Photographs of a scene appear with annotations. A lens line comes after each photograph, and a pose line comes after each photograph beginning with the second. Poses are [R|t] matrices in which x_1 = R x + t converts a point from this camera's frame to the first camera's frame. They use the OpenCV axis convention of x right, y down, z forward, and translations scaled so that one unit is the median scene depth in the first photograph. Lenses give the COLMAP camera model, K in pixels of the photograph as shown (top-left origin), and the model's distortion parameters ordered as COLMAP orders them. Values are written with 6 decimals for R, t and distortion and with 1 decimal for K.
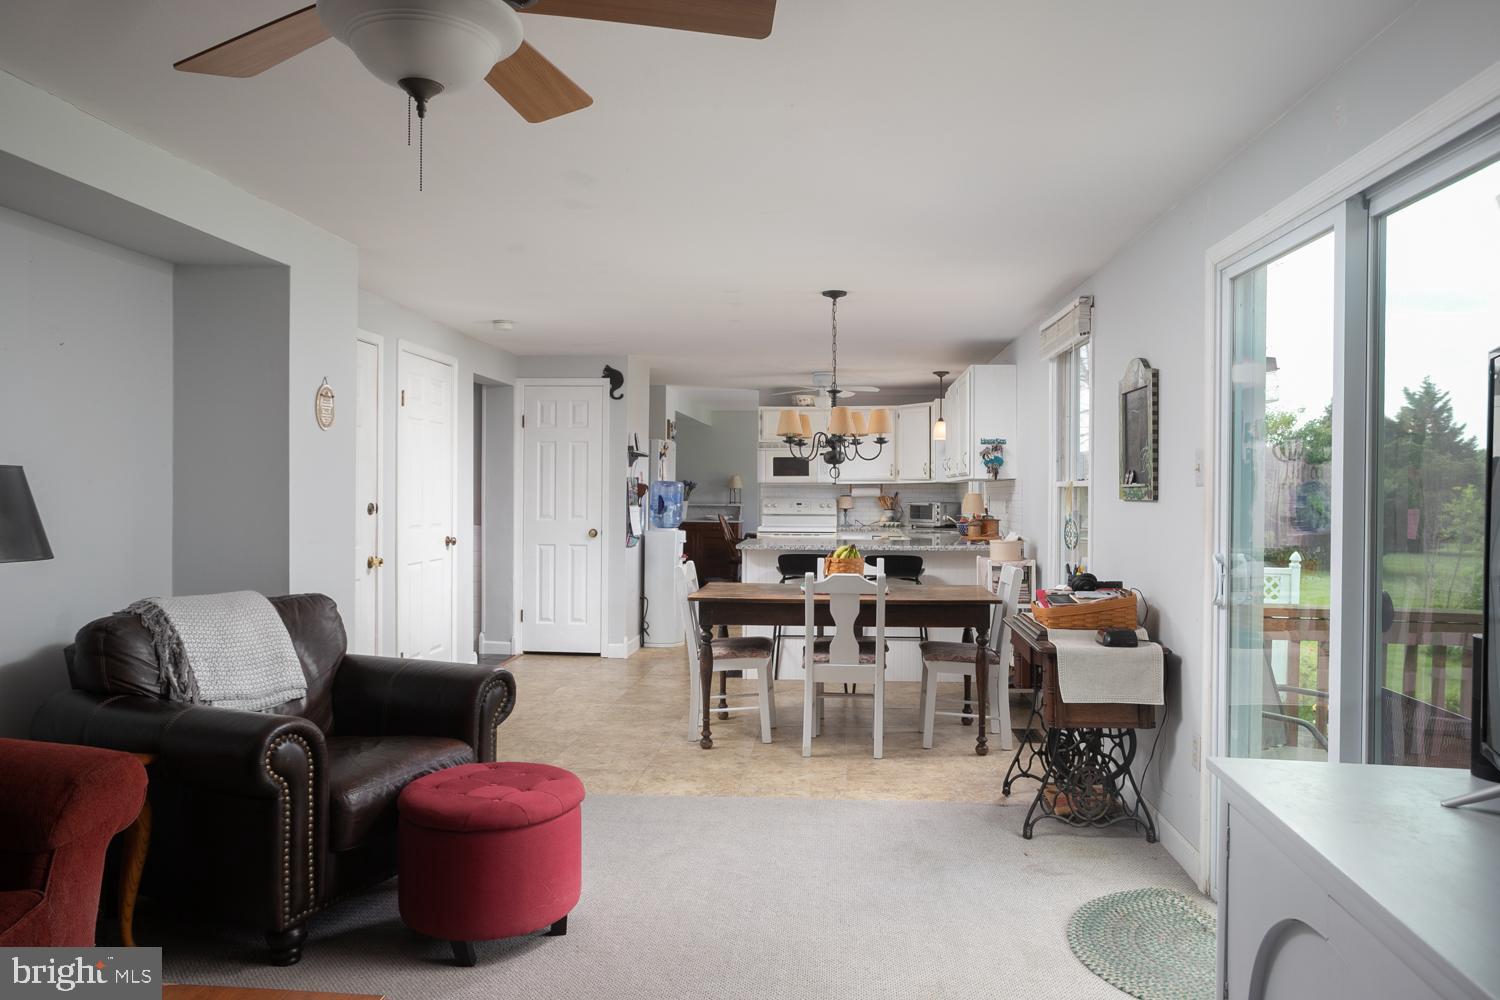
lens RADIAL K [[985.0, 0, 751.2], [0, 985.0, 495.6], [0, 0, 1]] dist [-0.001792, -0.000028]
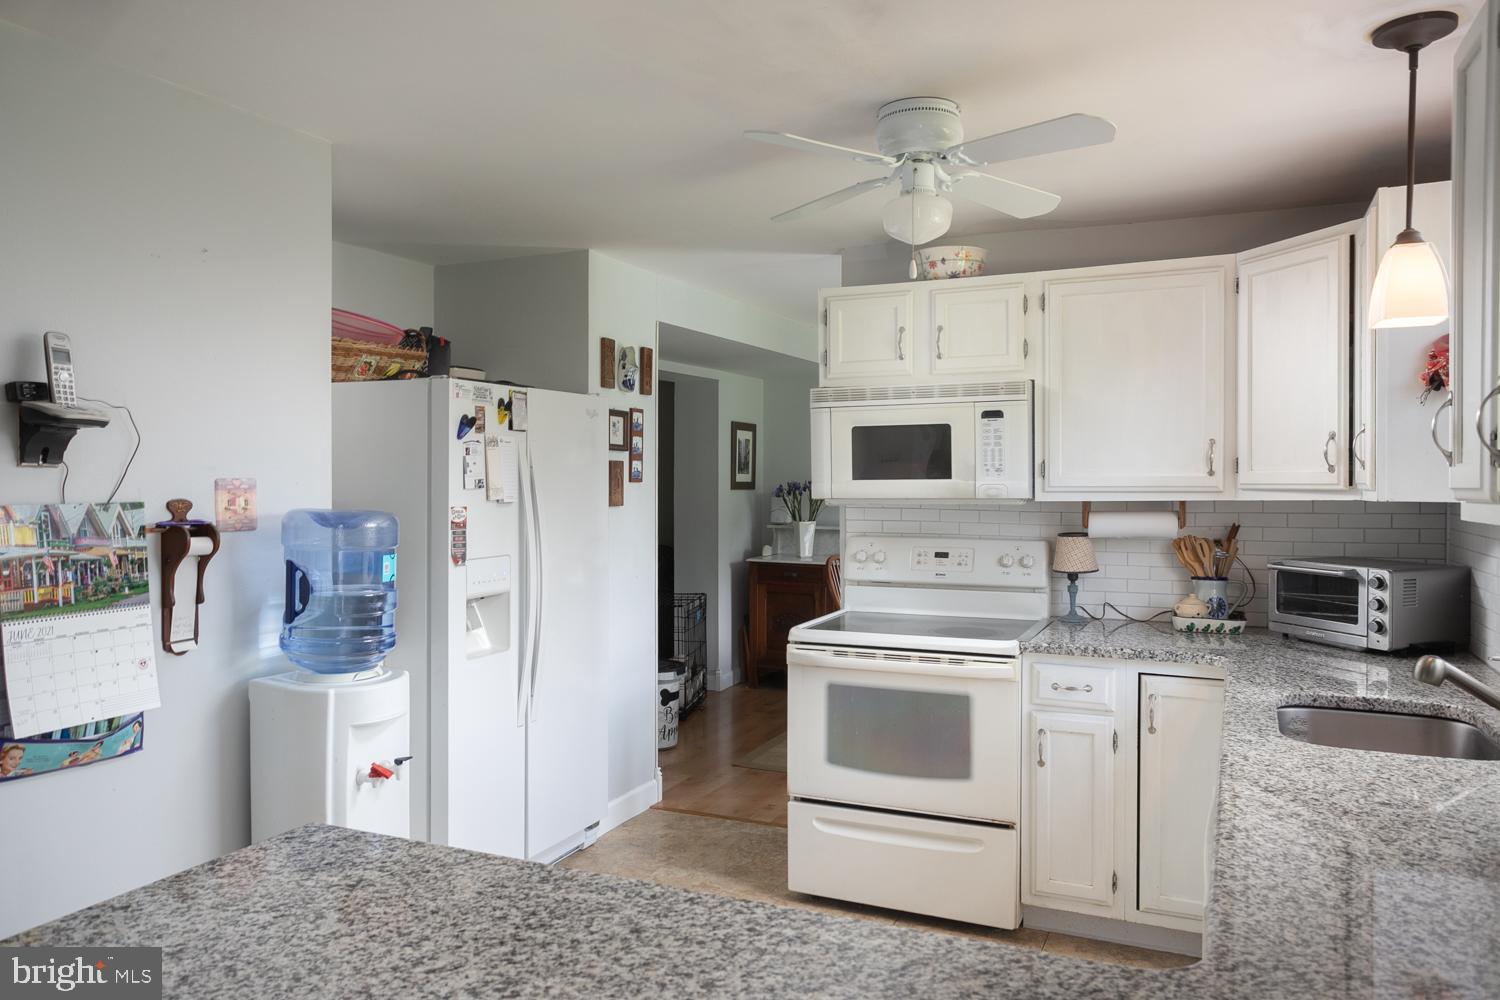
lens RADIAL K [[1045.3, 0, 751.8], [0, 1045.3, 503.5], [0, 0, 1]] dist [-0.010193, -0.000524]
pose [[0.944941, 0.000096, -0.327240, 0.111208], [0.005037, 0.999877, 0.014839, -0.016923], [0.327202, -0.015670, 0.944825, 0.627900]]
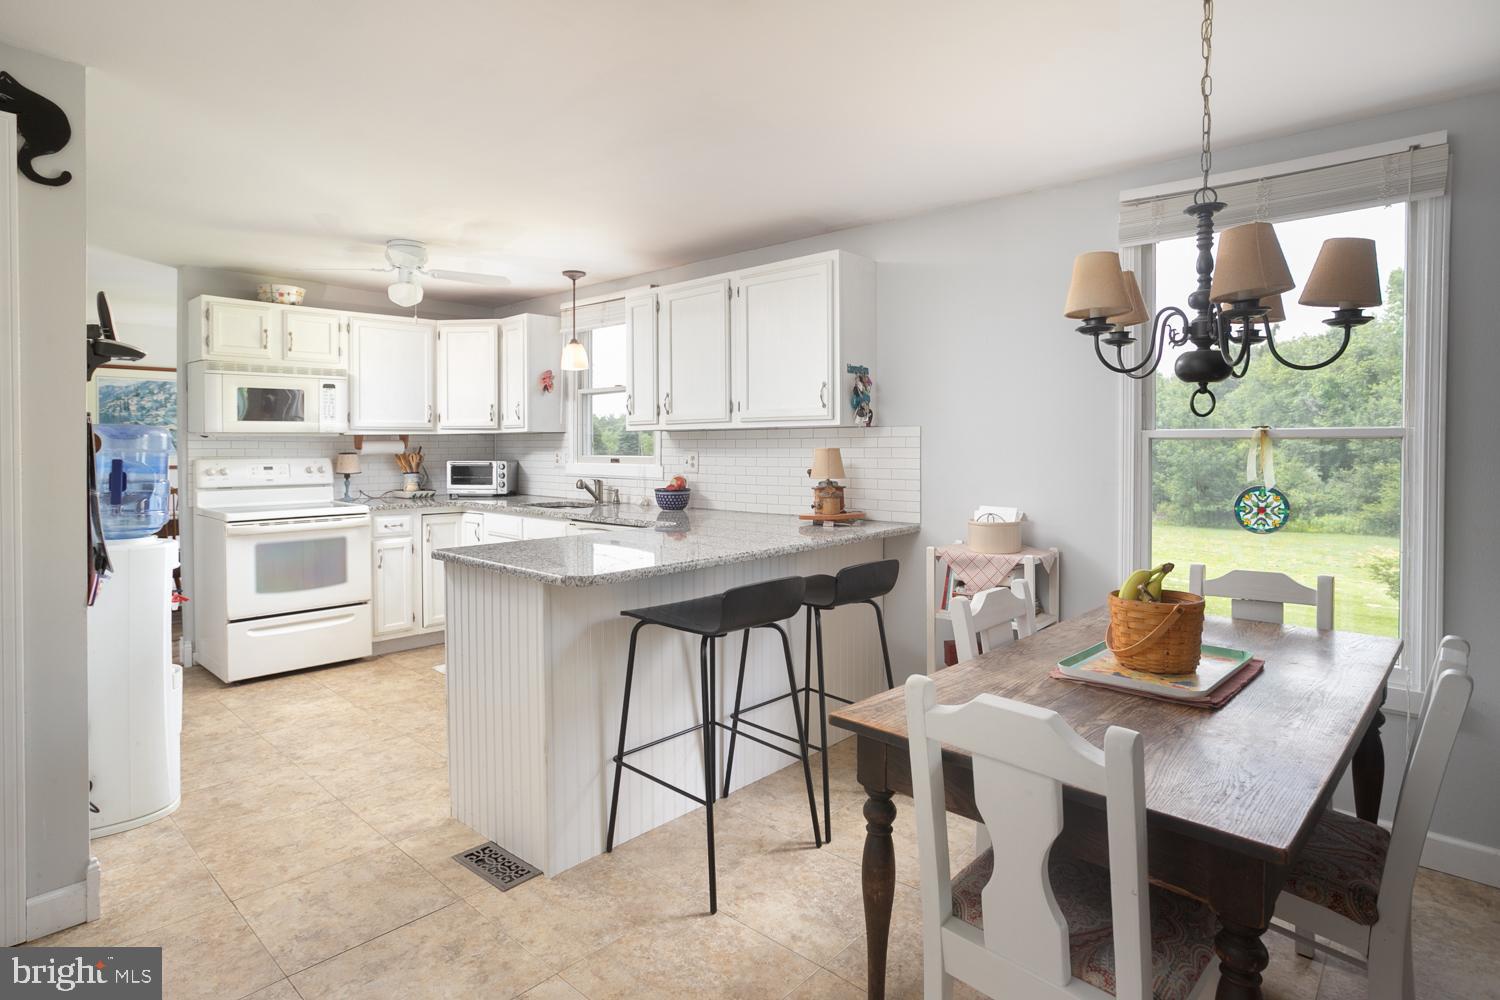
lens RADIAL K [[795.8, 0, 705.1], [0, 795.8, 443.6], [0, 0, 1]] dist [-0.001938, 0.003611]
pose [[0.642686, -0.007595, 0.766092, -0.154034], [0.008976, 0.999957, 0.002384, -0.005181], [-0.766077, 0.005344, 0.642726, 0.497807]]
